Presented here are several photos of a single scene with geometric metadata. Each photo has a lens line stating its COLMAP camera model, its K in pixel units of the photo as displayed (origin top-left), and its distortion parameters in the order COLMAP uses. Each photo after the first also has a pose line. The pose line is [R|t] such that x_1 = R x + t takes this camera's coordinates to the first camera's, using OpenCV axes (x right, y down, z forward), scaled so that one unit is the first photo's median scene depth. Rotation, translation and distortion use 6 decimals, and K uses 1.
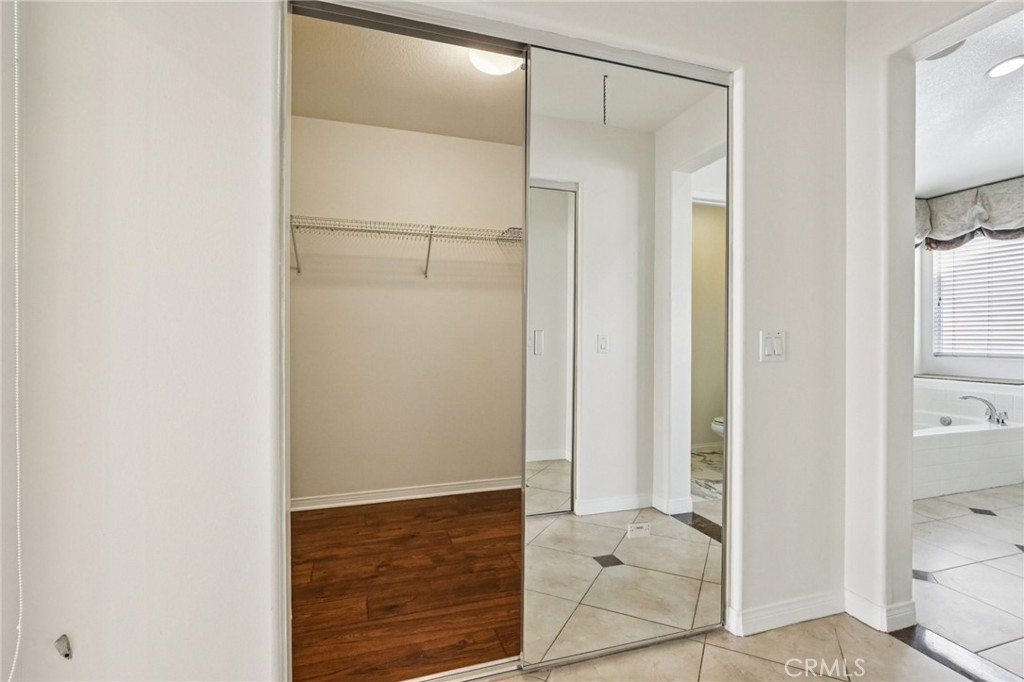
lens RADIAL K [[473.8, 0, 511.5], [0, 473.8, 341.6], [0, 0, 1]] dist [-0.006818, -0.000124]
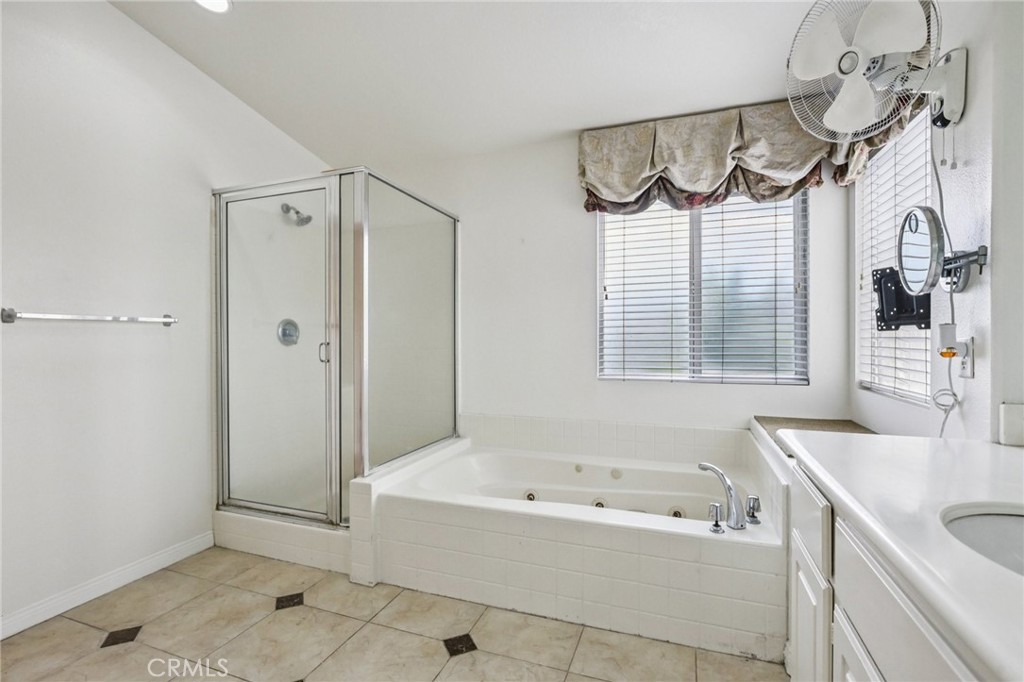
lens RADIAL K [[473.8, 0, 516.8], [0, 473.8, 337.5], [0, 0, 1]] dist [-0.006818, -0.000124]
pose [[0.781219, -0.004135, -0.624244, 1.002165], [0.002655, 0.999991, -0.003302, -0.025353], [0.624252, 0.000922, 0.781223, 0.390305]]
